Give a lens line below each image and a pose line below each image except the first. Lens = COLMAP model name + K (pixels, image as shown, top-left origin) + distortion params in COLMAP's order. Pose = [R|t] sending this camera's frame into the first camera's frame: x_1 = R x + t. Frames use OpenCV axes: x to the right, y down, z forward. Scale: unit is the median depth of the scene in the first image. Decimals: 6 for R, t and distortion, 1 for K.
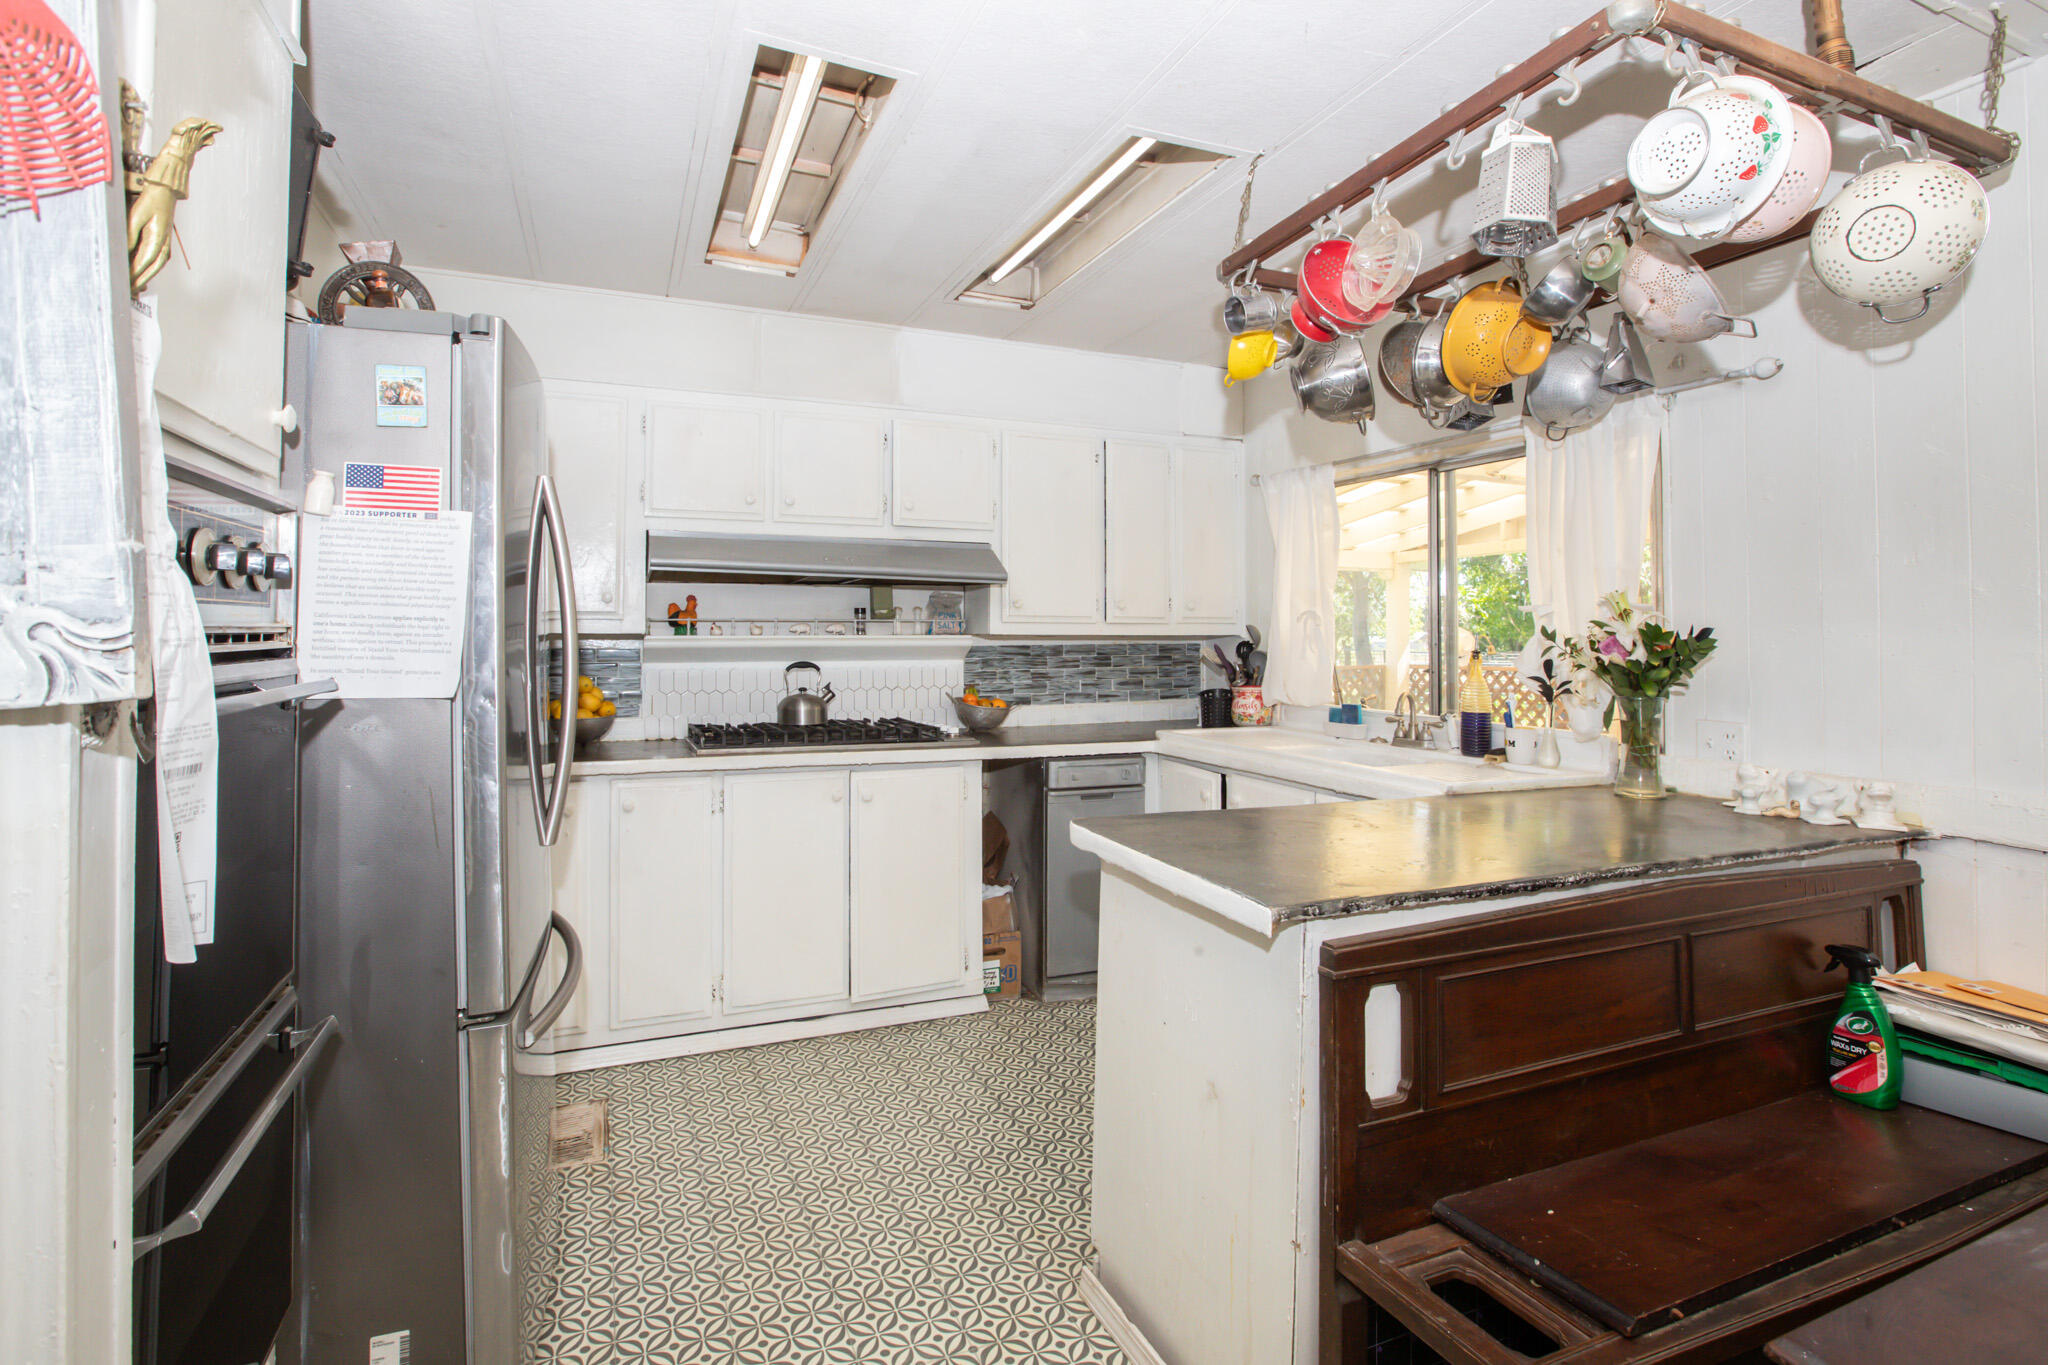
lens RADIAL K [[980.0, 0, 968.4], [0, 980.0, 615.7], [0, 0, 1]] dist [-0.057539, 0.022050]
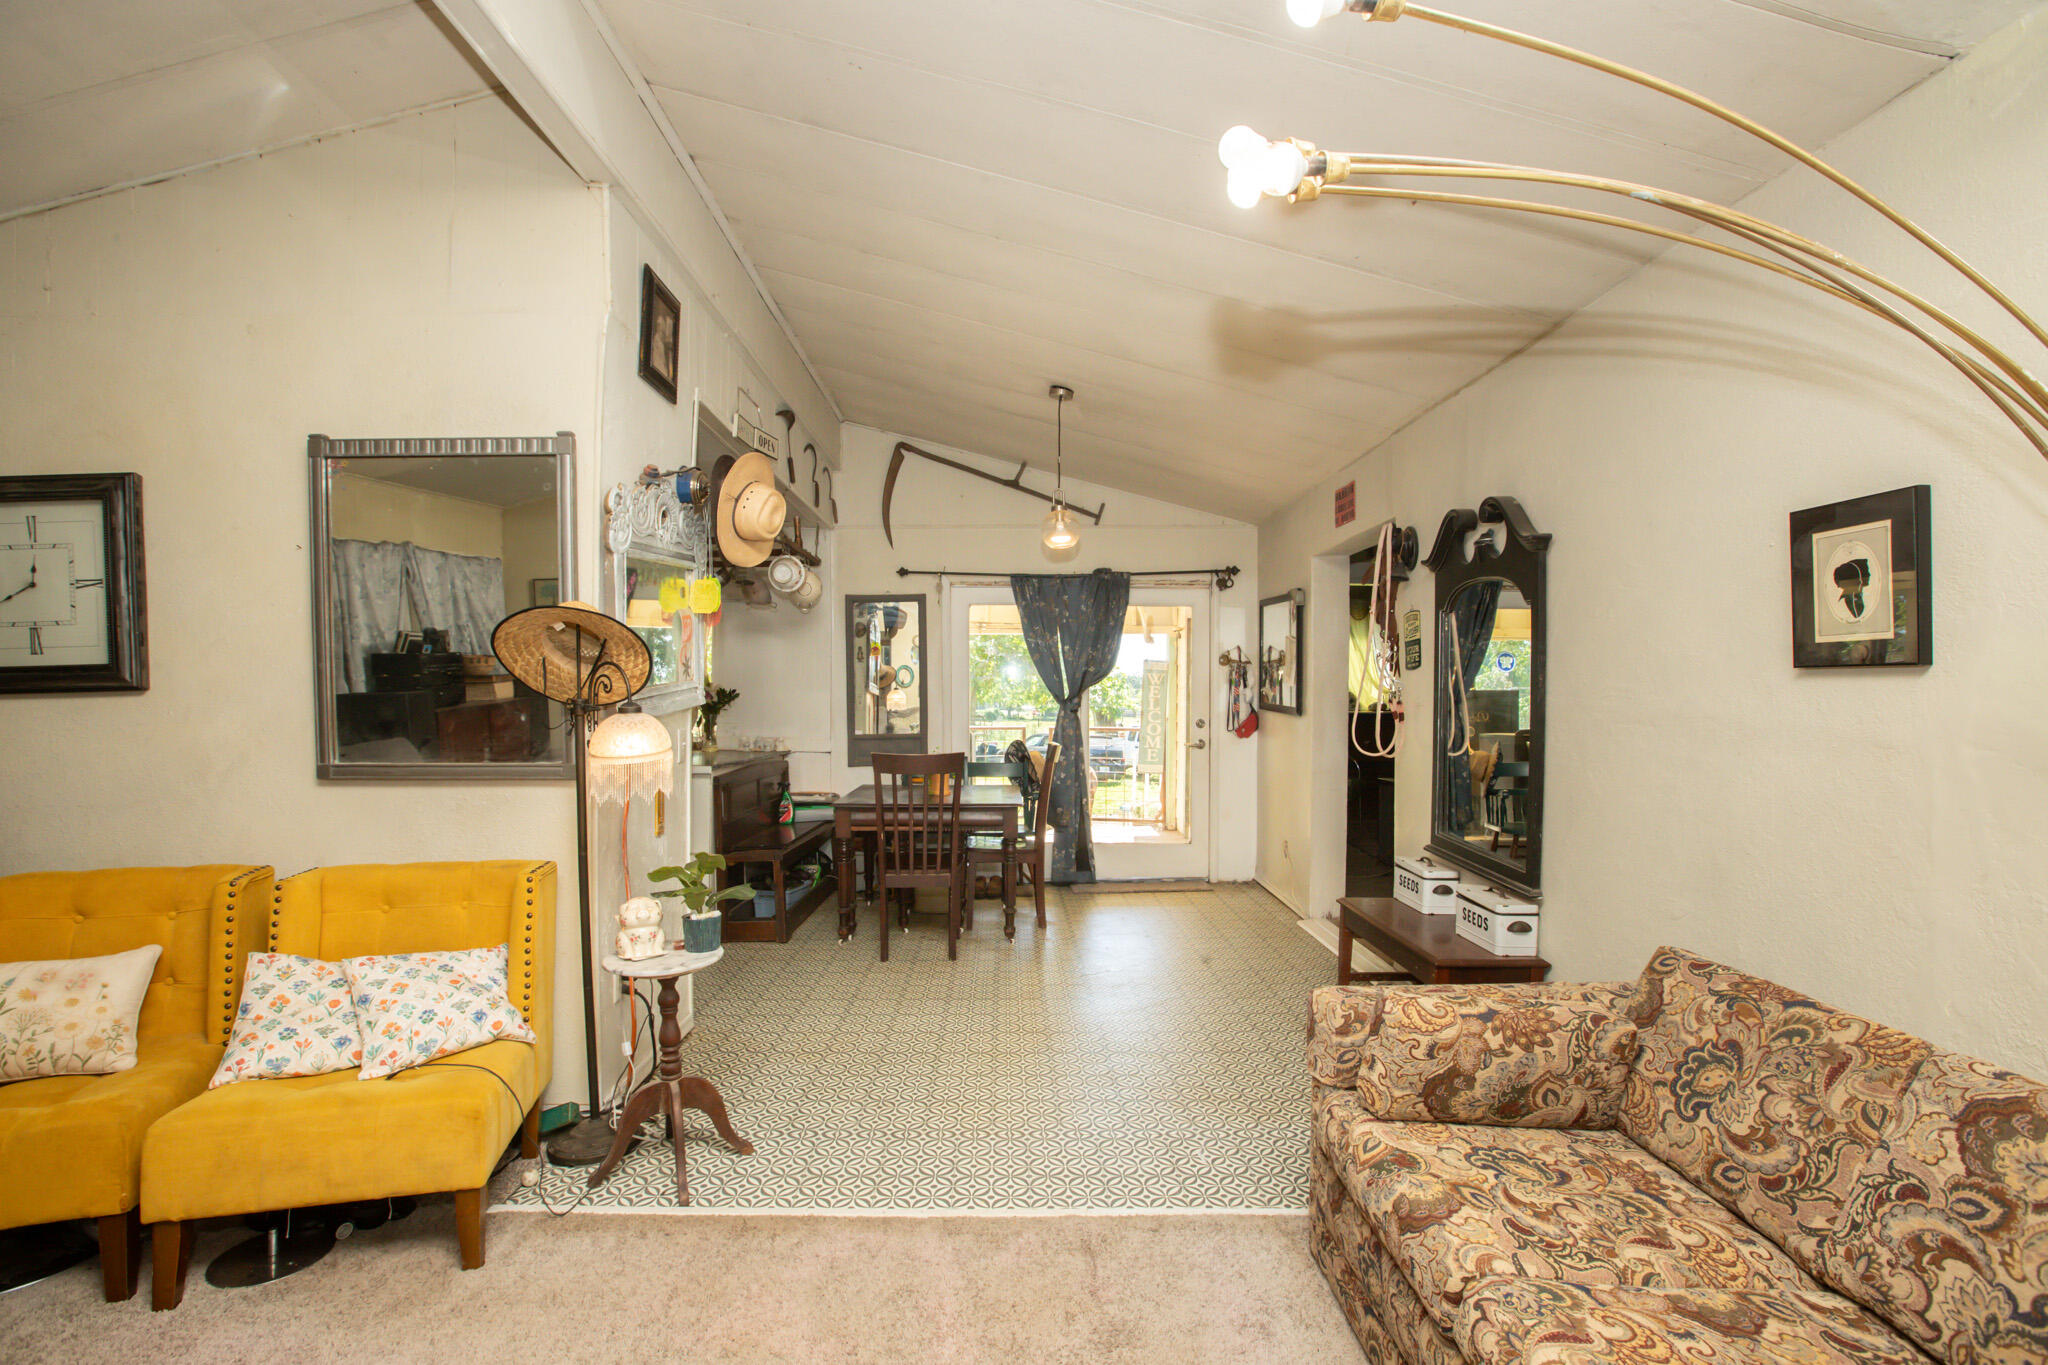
lens RADIAL K [[950.1, 0, 999.4], [0, 950.1, 650.1], [0, 0, 1]] dist [-0.029847, 0.009538]
pose [[0.380867, 0.038988, 0.923808, -1.177730], [-0.018806, 0.999231, -0.034417, -0.016764], [-0.924439, -0.004265, 0.381307, -0.623566]]
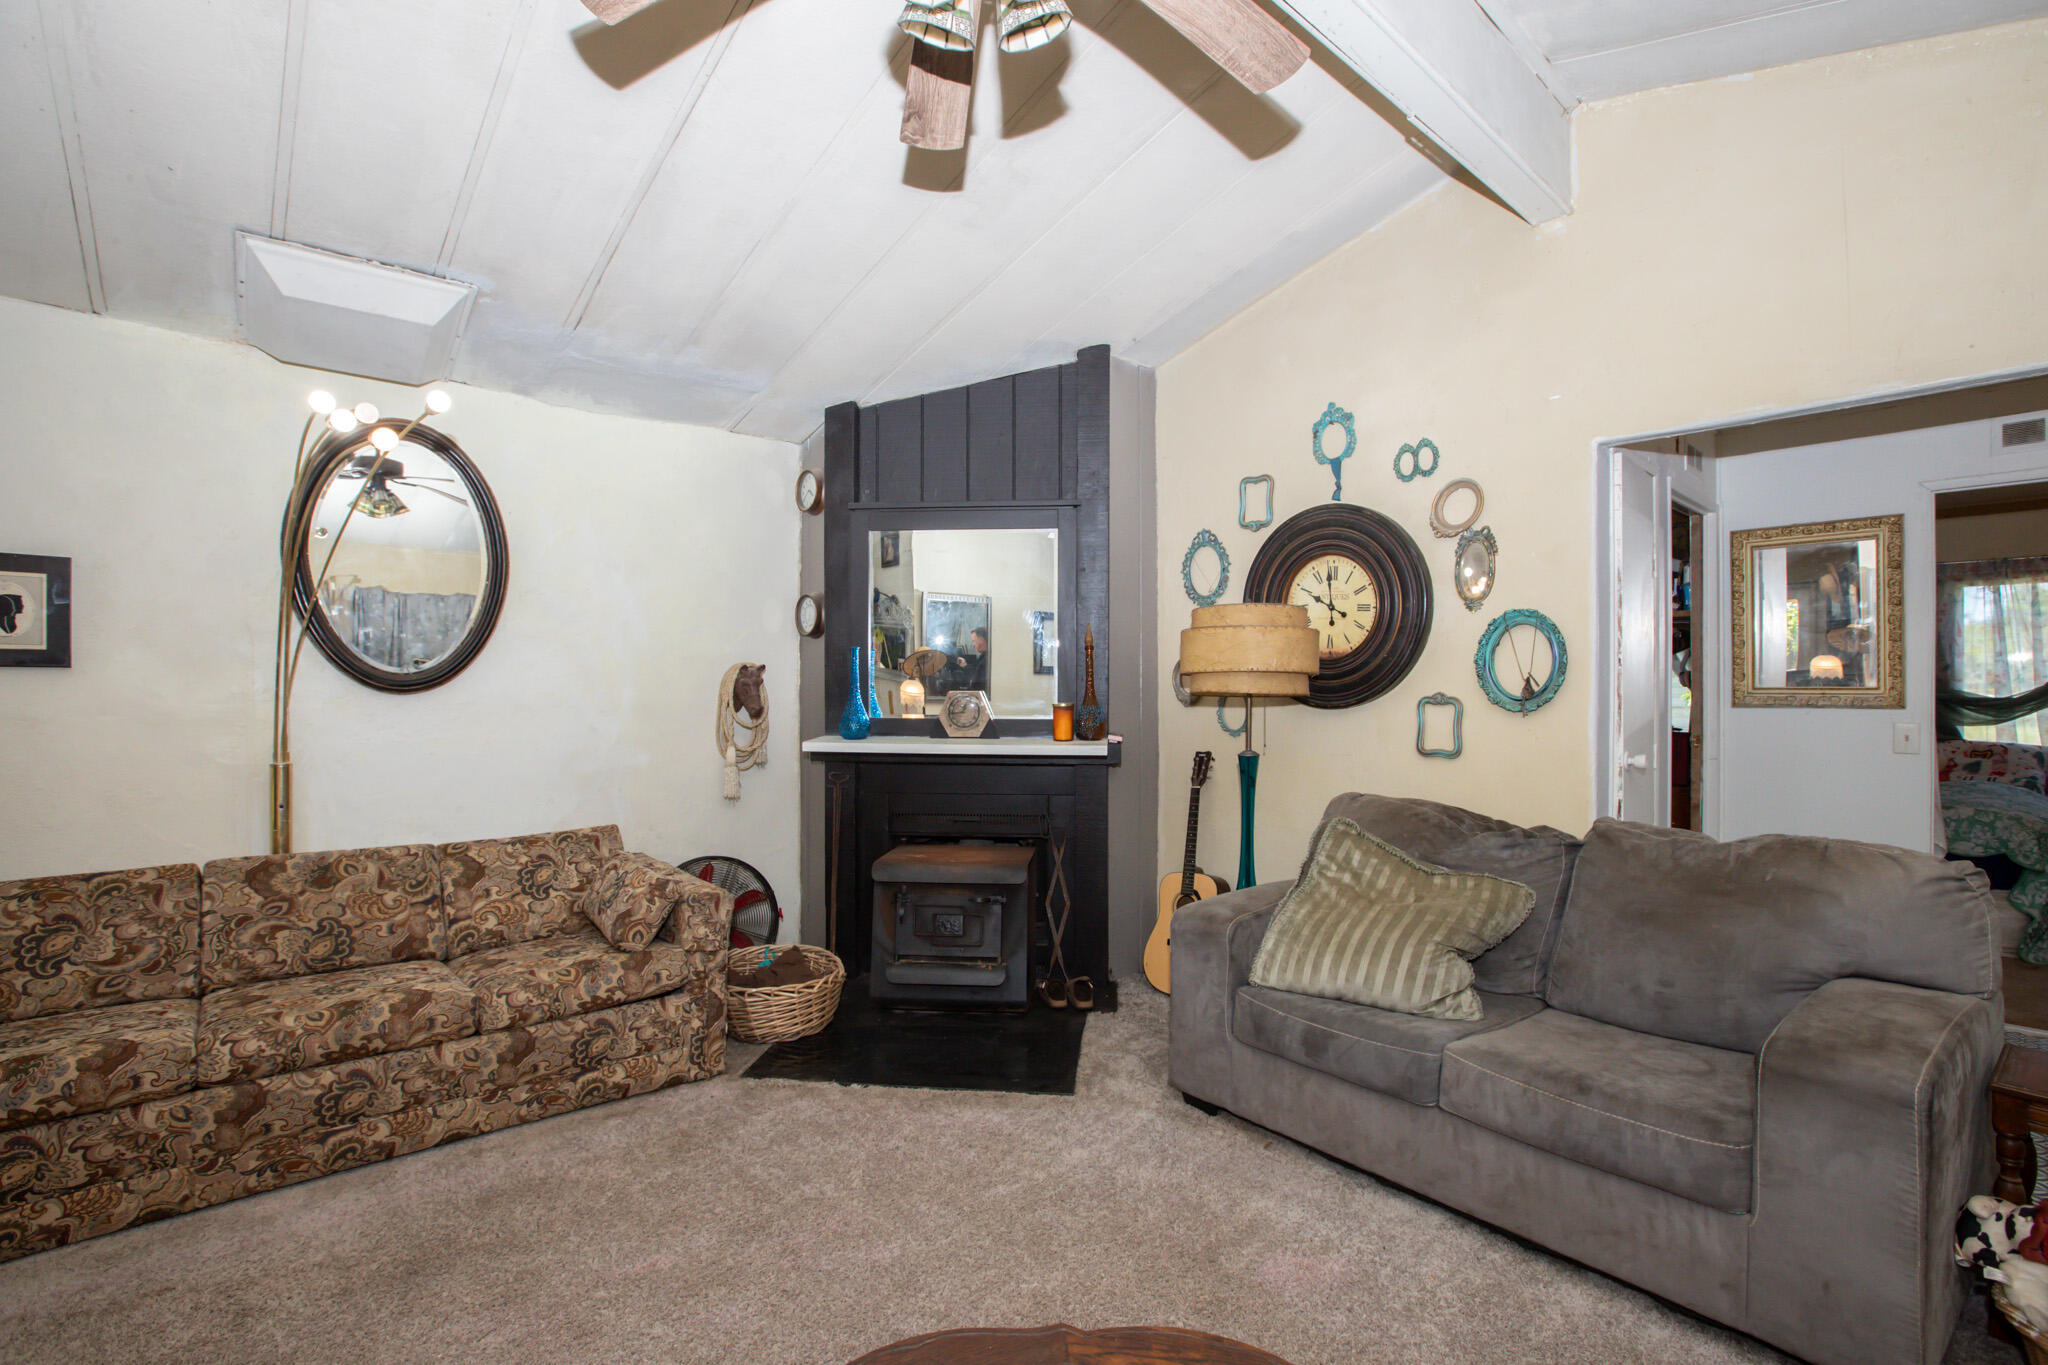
lens RADIAL K [[968.8, 0, 1002.3], [0, 968.8, 688.4], [0, 0, 1]] dist [-0.068704, 0.034979]
pose [[-0.937509, 0.001133, -0.347959, -0.984343], [0.007374, 0.999835, -0.016611, 0.006164], [0.347883, -0.018139, -0.937363, 0.269330]]
